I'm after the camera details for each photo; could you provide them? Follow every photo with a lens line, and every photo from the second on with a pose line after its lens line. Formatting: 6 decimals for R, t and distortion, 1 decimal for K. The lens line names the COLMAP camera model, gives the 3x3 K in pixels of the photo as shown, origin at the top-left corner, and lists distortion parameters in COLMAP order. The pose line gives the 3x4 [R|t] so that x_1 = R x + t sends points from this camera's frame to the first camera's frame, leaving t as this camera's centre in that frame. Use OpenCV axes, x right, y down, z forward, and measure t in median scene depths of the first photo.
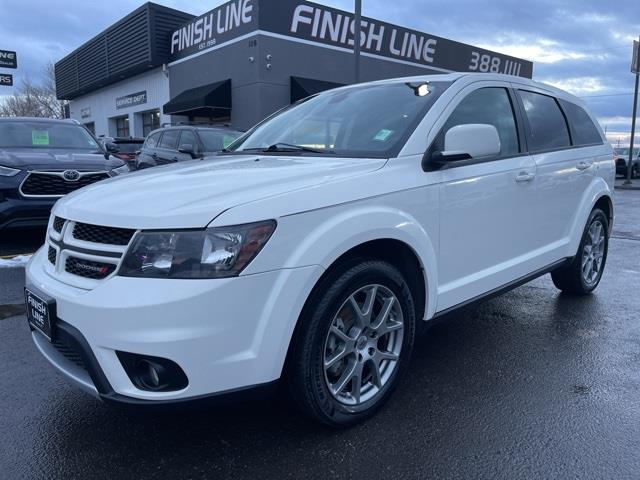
lens RADIAL K [[467.9, 0, 324.8], [0, 467.9, 242.4], [0, 0, 1]] dist [0.080746, -0.101900]
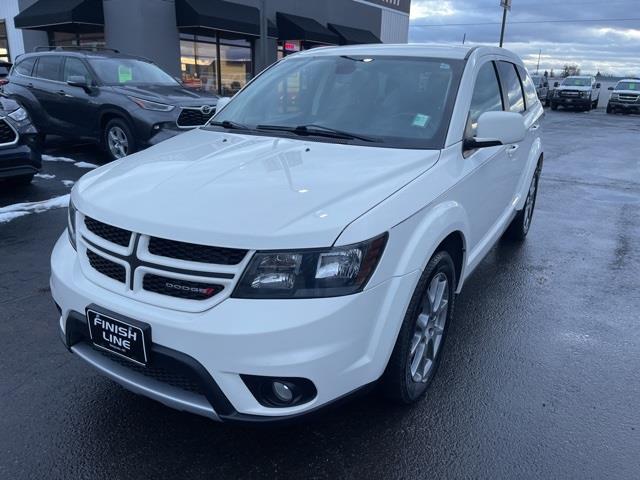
lens RADIAL K [[467.9, 0, 324.8], [0, 467.9, 242.4], [0, 0, 1]] dist [0.080746, -0.101900]
pose [[0.964763, -0.065368, 0.254870, -0.442433], [0.024209, 0.986592, 0.161399, -0.171343], [-0.262003, -0.149542, 0.953411, 0.051775]]
